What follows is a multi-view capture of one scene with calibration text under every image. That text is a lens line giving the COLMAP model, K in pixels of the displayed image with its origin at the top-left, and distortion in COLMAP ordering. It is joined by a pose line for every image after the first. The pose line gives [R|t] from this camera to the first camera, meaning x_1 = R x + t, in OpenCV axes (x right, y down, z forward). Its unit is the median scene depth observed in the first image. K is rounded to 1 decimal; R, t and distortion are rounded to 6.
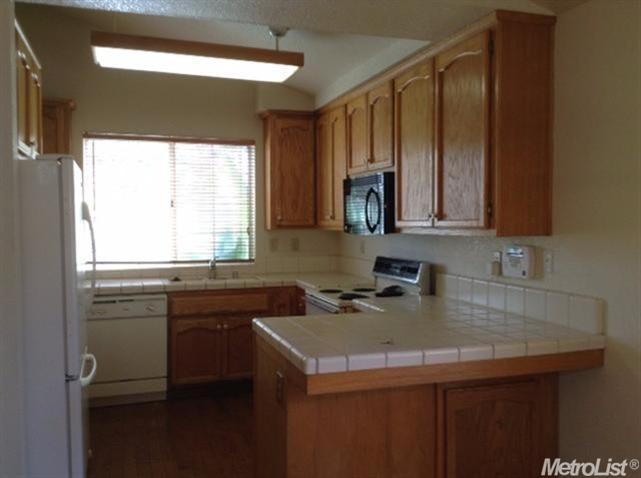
lens RADIAL K [[595.1, 0, 337.3], [0, 595.1, 237.8], [0, 0, 1]] dist [0.002849, -0.002457]
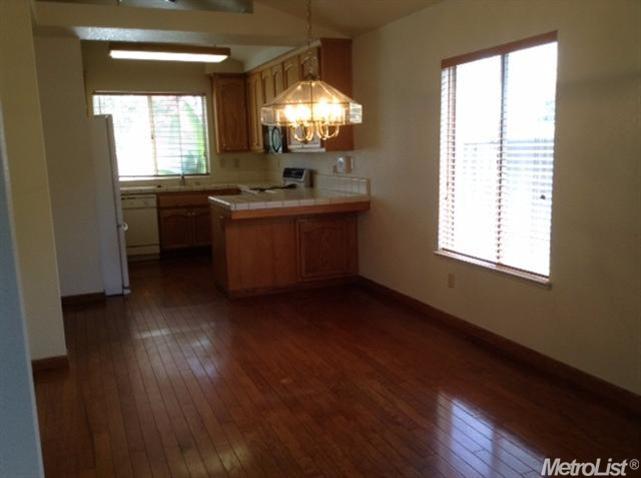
lens RADIAL K [[597.2, 0, 320.5], [0, 597.2, 239.0], [0, 0, 1]] dist [0.122121, -0.002873]
pose [[0.998941, -0.032067, 0.032985, 0.103636], [0.027790, 0.992040, 0.122818, 0.026126], [-0.036660, -0.121771, 0.991881, -0.658322]]
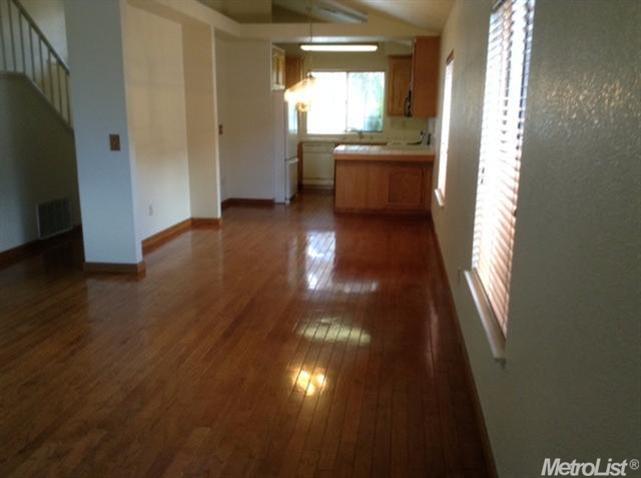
lens RADIAL K [[597.2, 0, 320.5], [0, 597.2, 239.0], [0, 0, 1]] dist [0.122121, -0.002873]
pose [[0.881835, 0.109421, -0.458686, 0.765855], [-0.027032, 0.982836, 0.182490, 0.035178], [0.470782, -0.148527, 0.869657, -1.103847]]
